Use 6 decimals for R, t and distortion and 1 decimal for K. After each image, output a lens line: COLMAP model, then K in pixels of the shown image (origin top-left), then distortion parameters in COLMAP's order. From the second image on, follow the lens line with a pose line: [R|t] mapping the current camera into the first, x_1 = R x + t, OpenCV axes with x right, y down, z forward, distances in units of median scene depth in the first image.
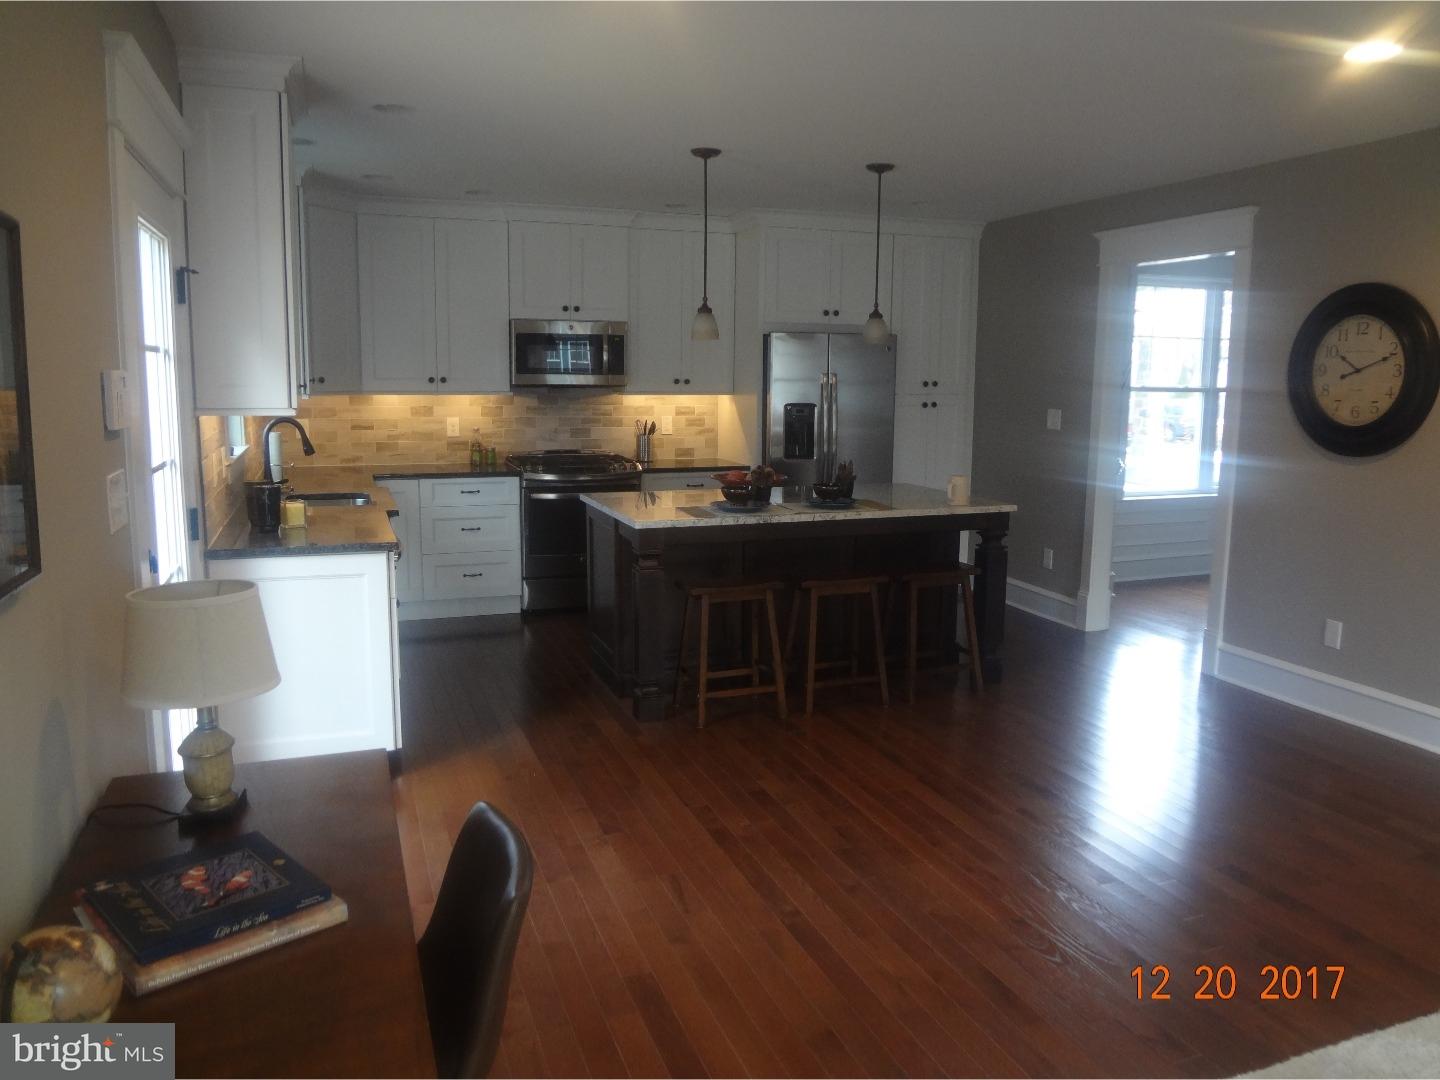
lens RADIAL K [[1071.0, 0, 720.0], [0, 1071.0, 540.0], [0, 0, 1]] dist [-0.005222, -0.007339]
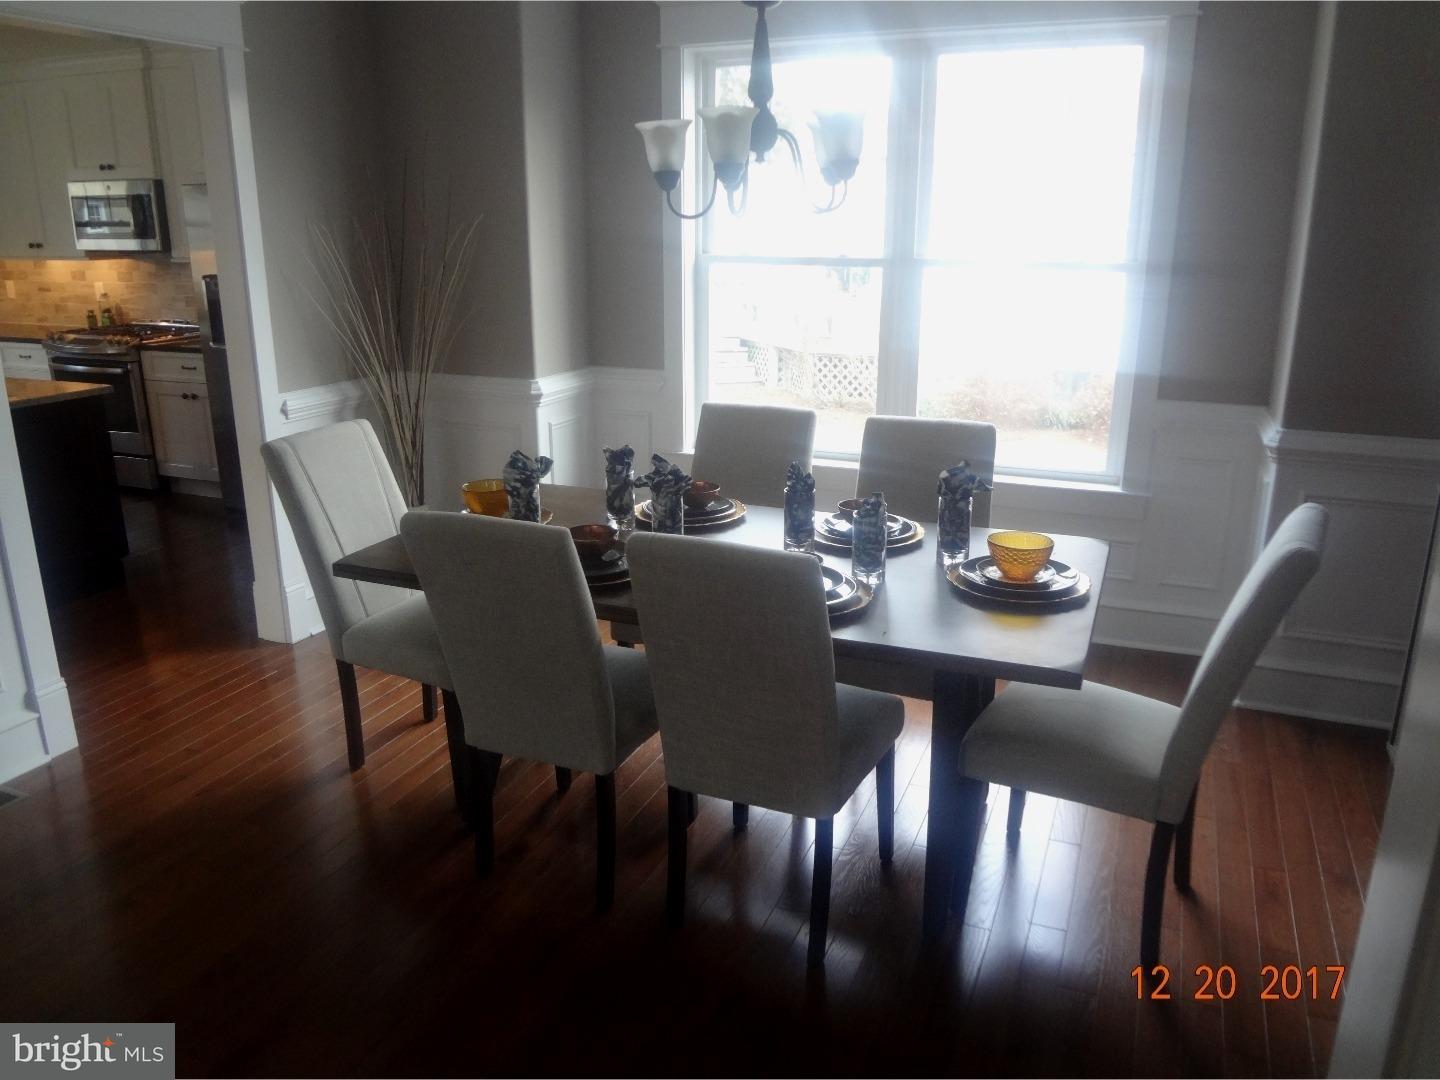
lens RADIAL K [[1071.0, 0, 720.0], [0, 1071.0, 540.0], [0, 0, 1]] dist [-0.005222, -0.007339]
pose [[0.733109, 0.184729, -0.654543, 0.913186], [-0.094784, 0.980765, 0.170636, -0.104522], [0.673474, -0.063054, 0.736516, 0.641169]]
